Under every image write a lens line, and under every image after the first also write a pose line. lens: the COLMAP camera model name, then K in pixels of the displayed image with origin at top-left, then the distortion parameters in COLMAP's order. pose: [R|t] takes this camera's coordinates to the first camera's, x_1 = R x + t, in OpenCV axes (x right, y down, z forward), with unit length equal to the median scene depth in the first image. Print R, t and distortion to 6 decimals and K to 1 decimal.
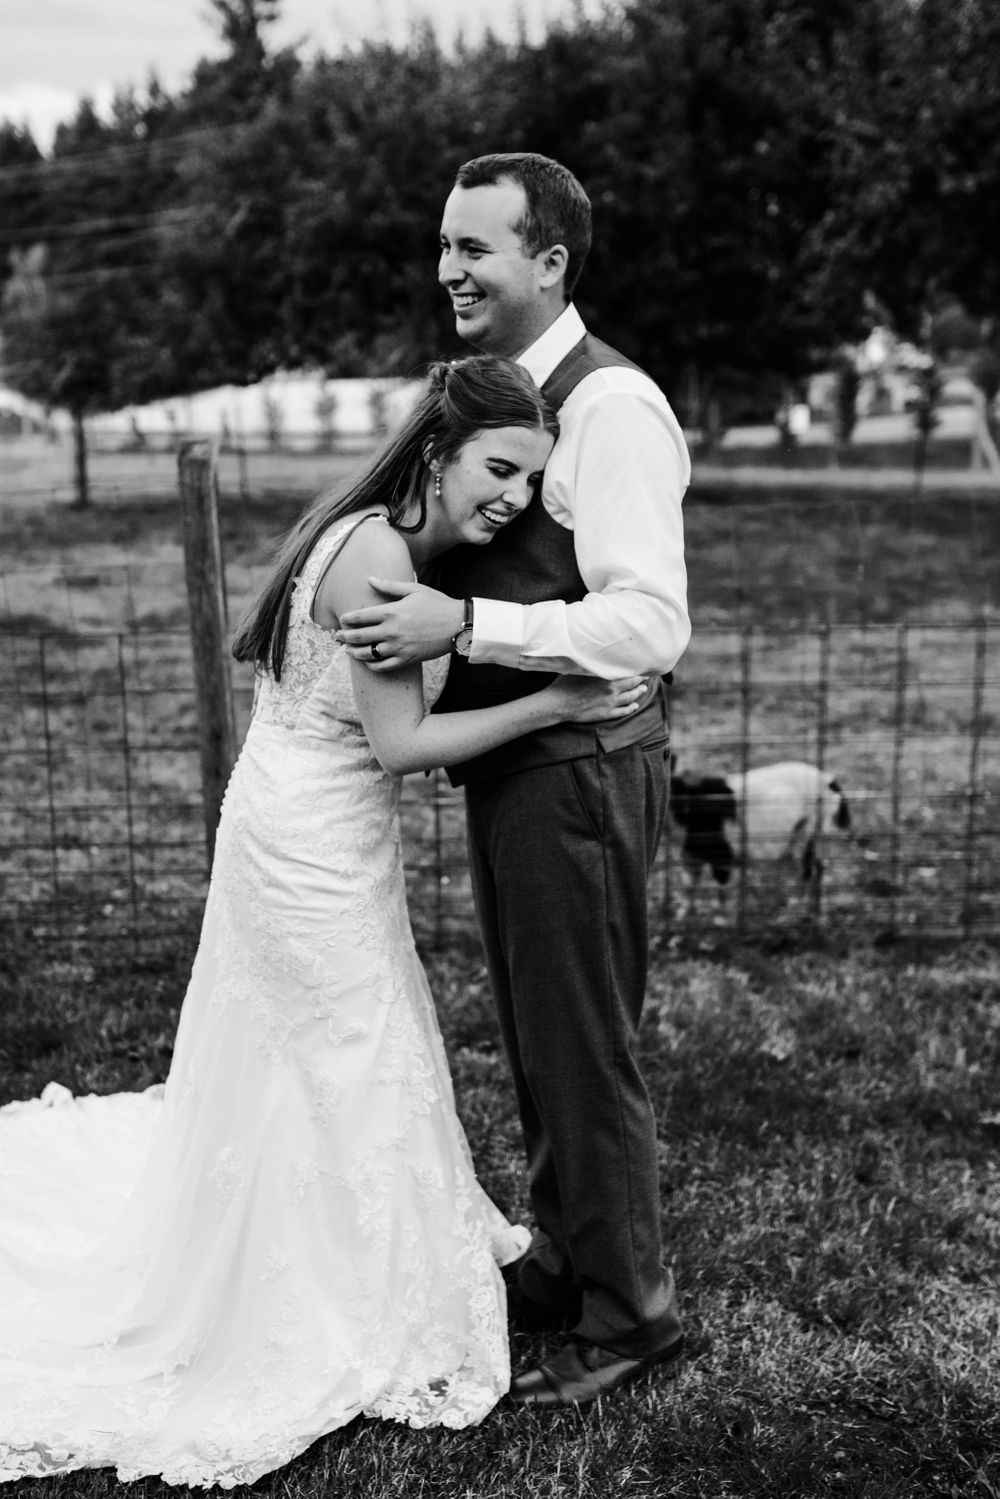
lens RADIAL K [[1832.9, 0, 454.5], [0, 1832.9, 749.1], [0, 0, 1]] dist [-0.016062, 0.014298]
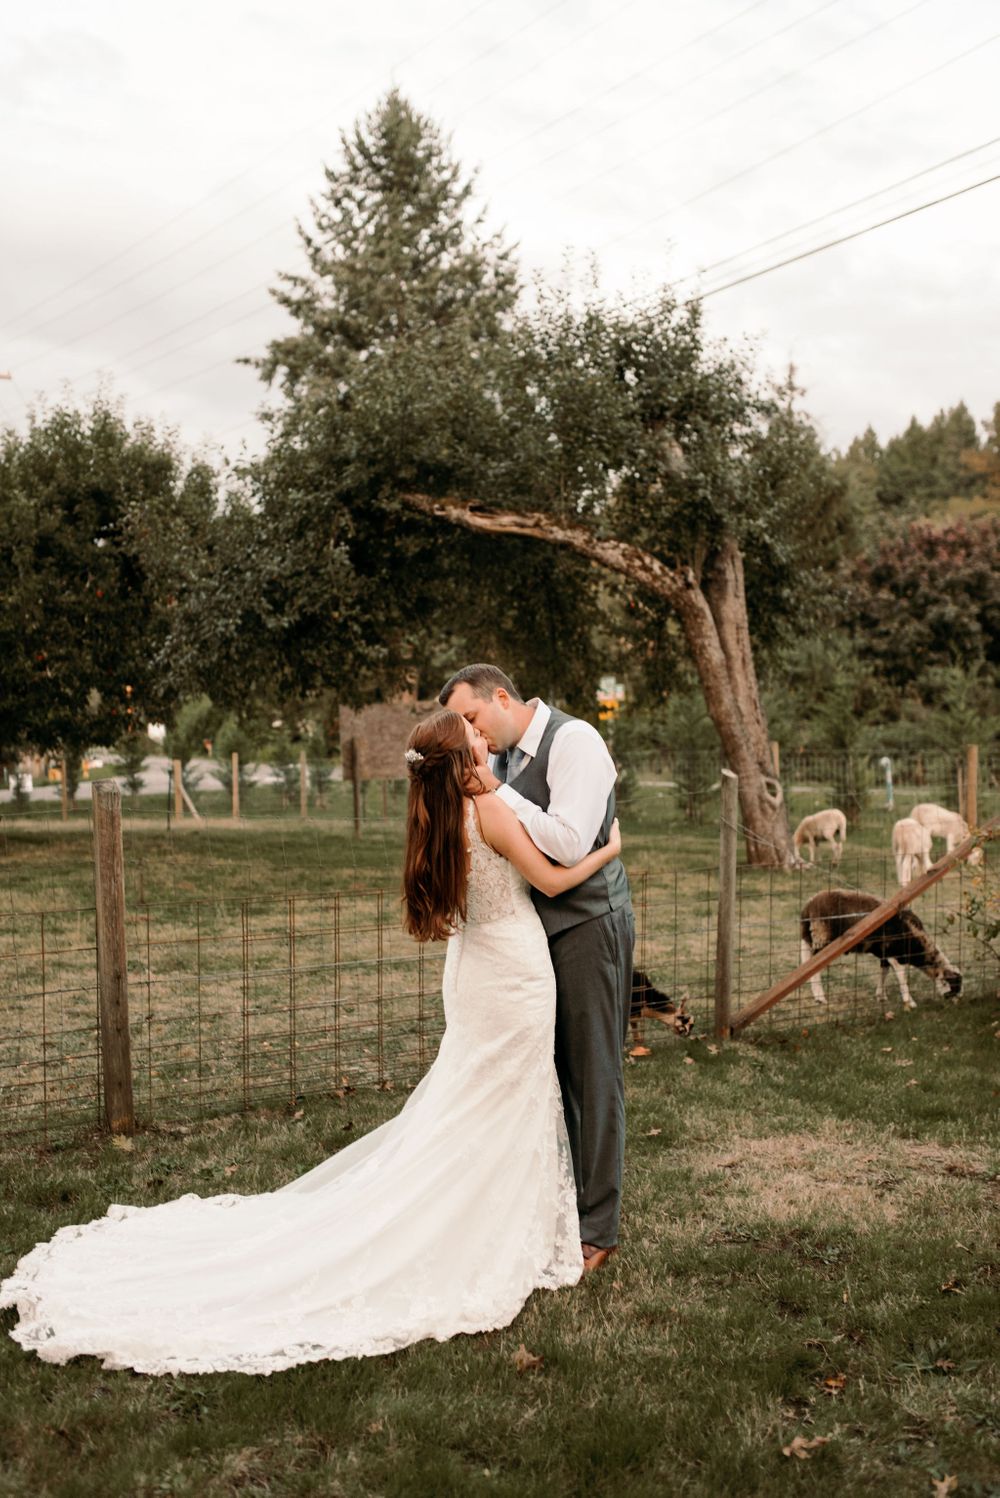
lens RADIAL K [[1456.6, 0, 500.0], [0, 1456.6, 749.0], [0, 0, 1]] dist [0.002531, 0.000597]
pose [[0.842075, 0.002399, 0.539355, -0.166823], [0.106774, 0.979458, -0.171059, 0.013926], [-0.528686, 0.201633, 0.824521, -0.051157]]
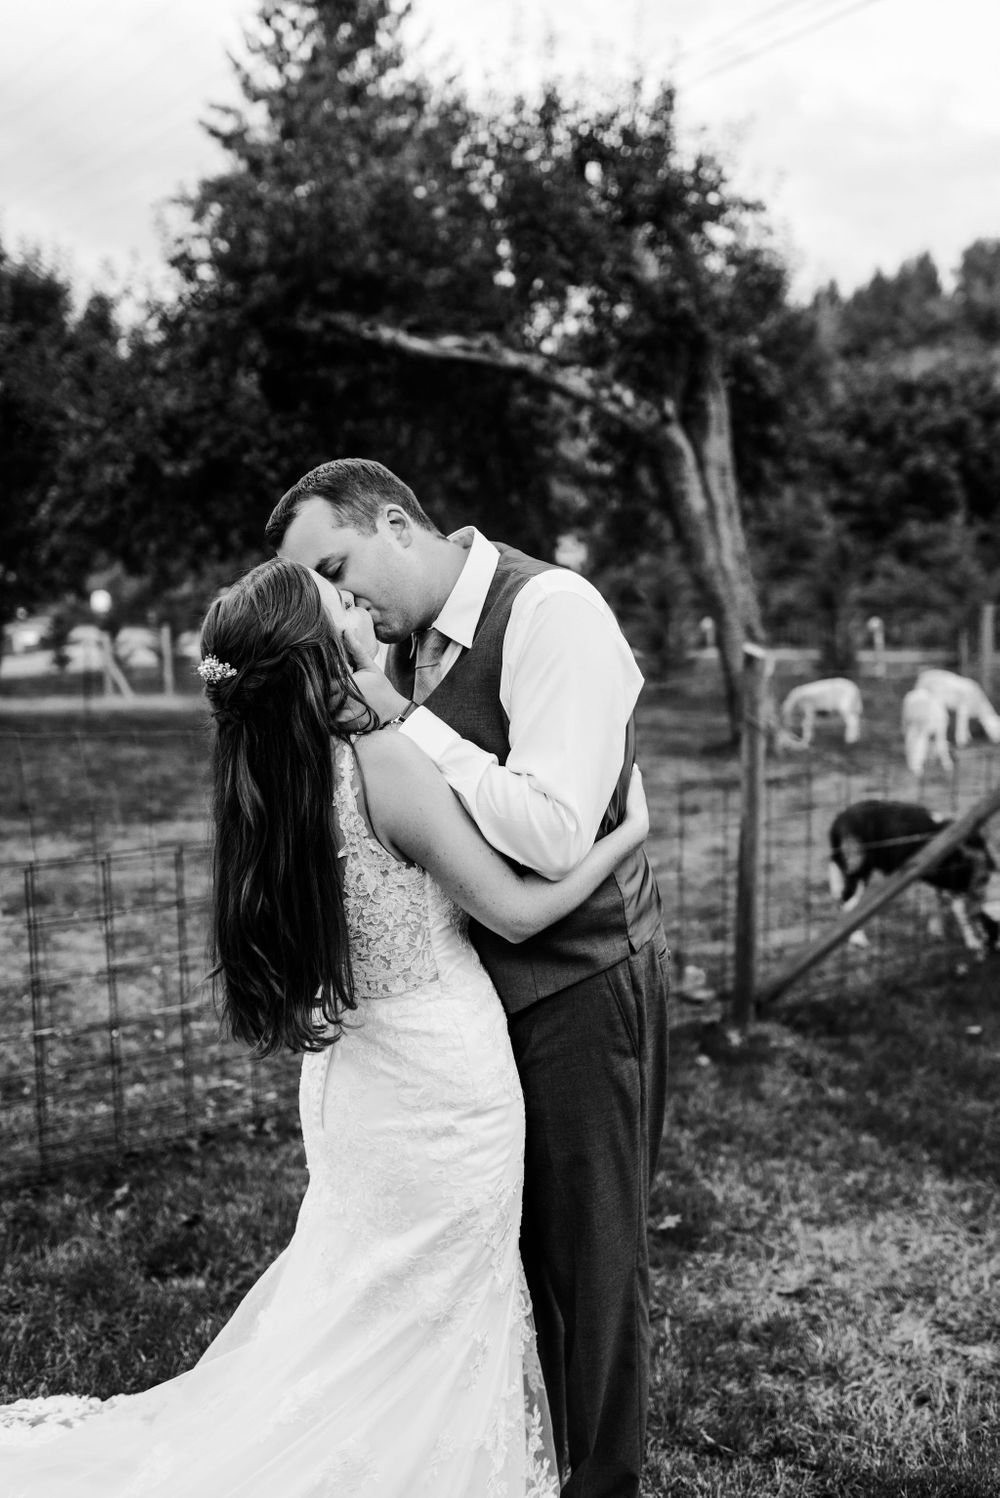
lens RADIAL K [[1425.6, 0, 500.0], [0, 1425.6, 749.0], [0, 0, 1]] dist [0.002245, 0.006512]
pose [[0.826256, -0.063424, 0.559713, -0.077408], [0.126507, 0.989152, -0.074665, -0.013410], [-0.548906, 0.132500, 0.825316, 0.072555]]
